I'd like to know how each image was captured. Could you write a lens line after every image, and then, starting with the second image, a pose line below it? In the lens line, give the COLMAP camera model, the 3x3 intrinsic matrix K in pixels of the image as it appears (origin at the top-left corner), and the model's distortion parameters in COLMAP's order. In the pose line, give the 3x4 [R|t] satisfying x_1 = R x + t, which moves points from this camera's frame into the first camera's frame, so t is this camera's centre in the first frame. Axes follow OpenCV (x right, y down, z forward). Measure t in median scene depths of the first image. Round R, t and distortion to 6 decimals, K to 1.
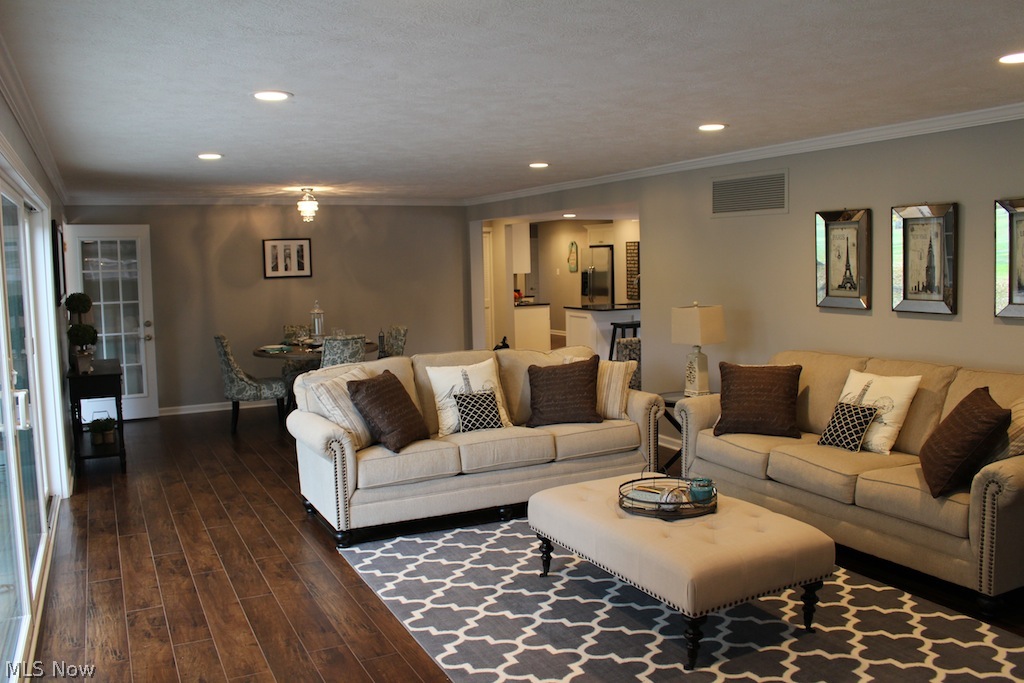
lens RADIAL K [[842.4, 0, 512.0], [0, 842.4, 341.5], [0, 0, 1]] dist [-0.151673, 0.000186]
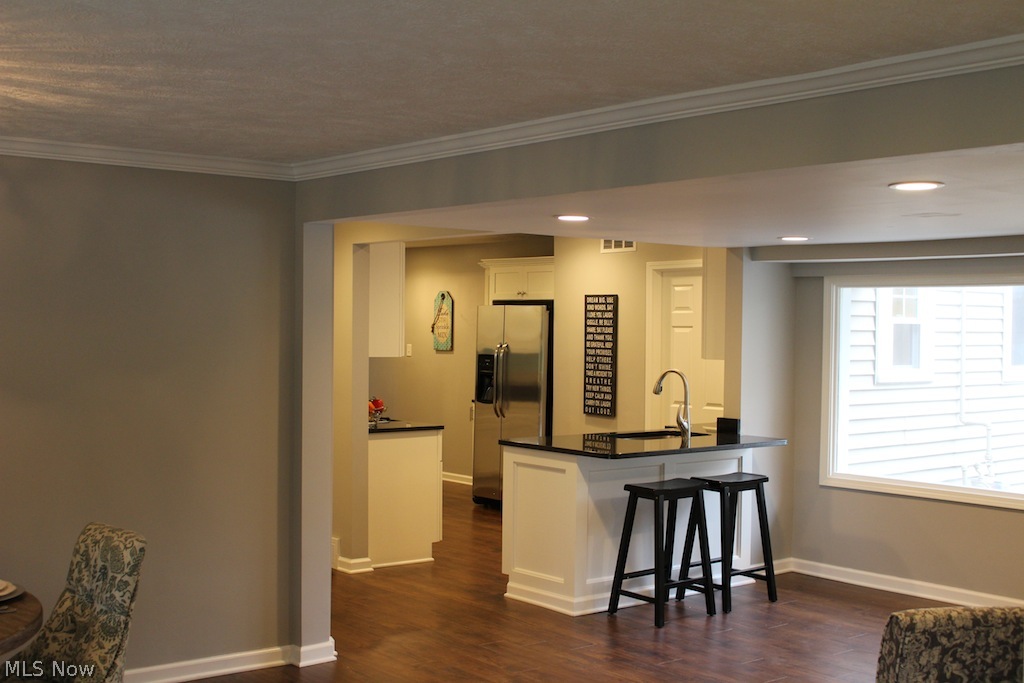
lens RADIAL K [[1256.0, 0, 512.0], [0, 1256.0, 341.5], [0, 0, 1]] dist [-0.043326, -0.039757]
pose [[0.977674, 0.032530, 0.207594, -0.053278], [-0.015112, 0.996271, -0.084942, -0.030560], [-0.209583, 0.079908, 0.974520, 0.310261]]
